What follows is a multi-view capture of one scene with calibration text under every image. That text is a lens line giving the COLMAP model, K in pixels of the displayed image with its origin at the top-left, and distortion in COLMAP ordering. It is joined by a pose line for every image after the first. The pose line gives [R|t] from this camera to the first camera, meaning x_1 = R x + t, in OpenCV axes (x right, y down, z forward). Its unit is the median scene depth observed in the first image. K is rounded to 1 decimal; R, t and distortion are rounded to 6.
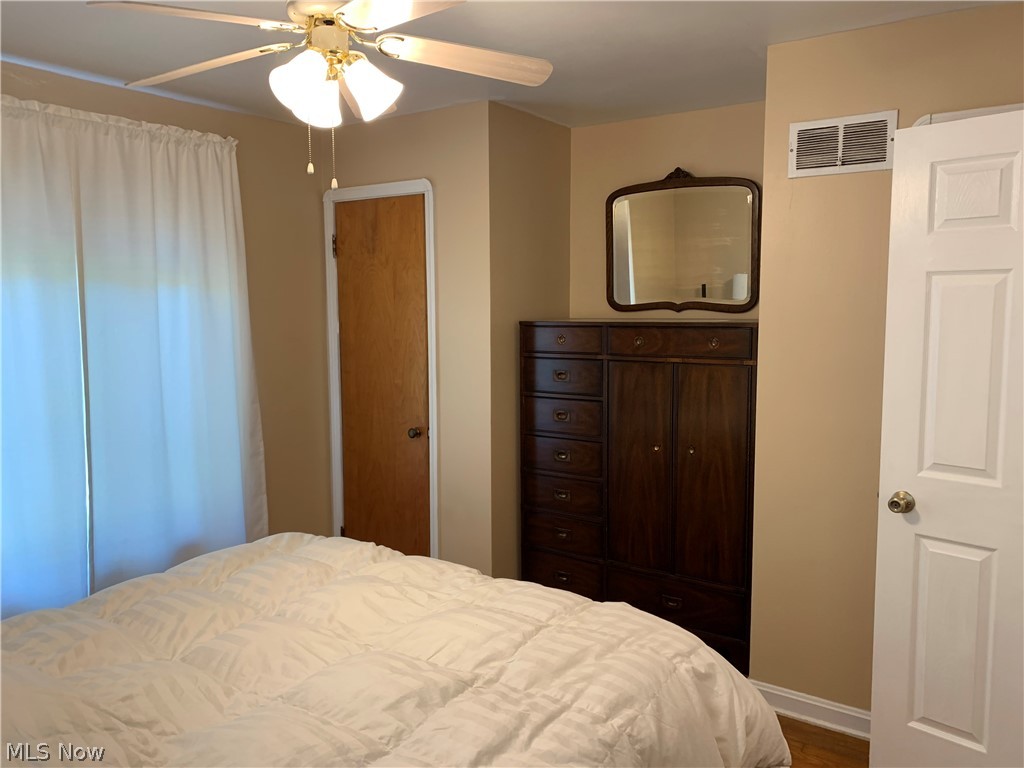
lens RADIAL K [[778.7, 0, 502.9], [0, 778.7, 378.8], [0, 0, 1]] dist [0.080135, -0.110558]
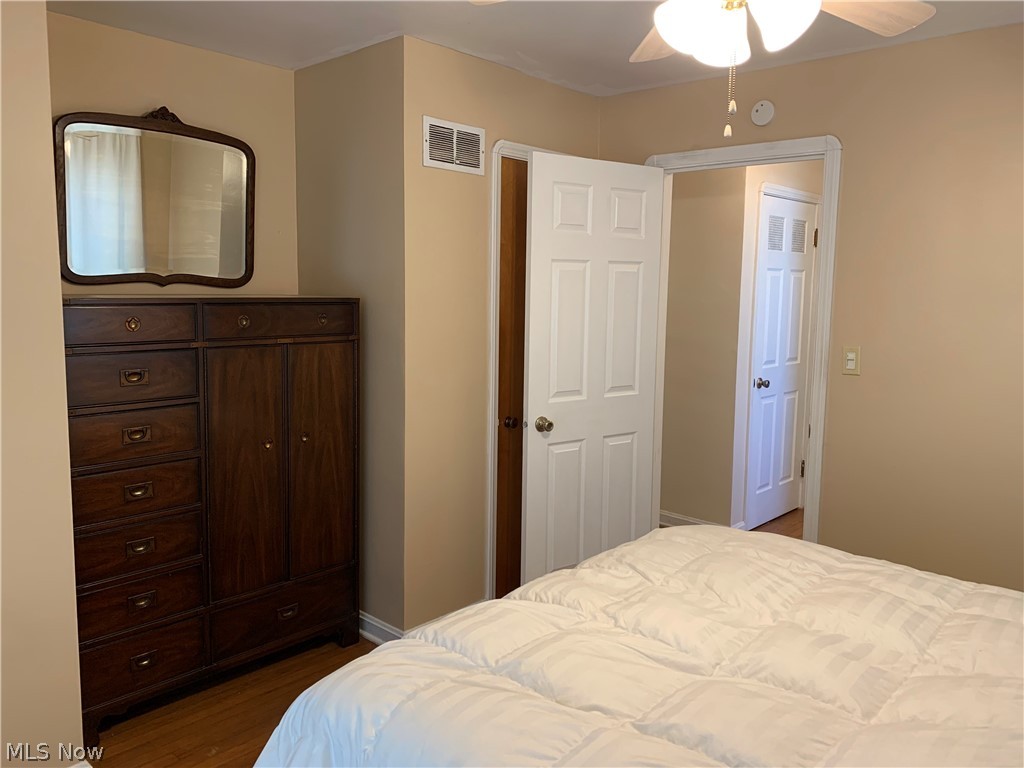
lens RADIAL K [[778.7, 0, 502.9], [0, 778.7, 378.8], [0, 0, 1]] dist [0.080135, -0.110558]
pose [[0.143090, -0.107572, 0.983846, -0.607588], [0.087962, 0.991524, 0.095618, -0.043293], [-0.985793, 0.072859, 0.151339, 0.614603]]
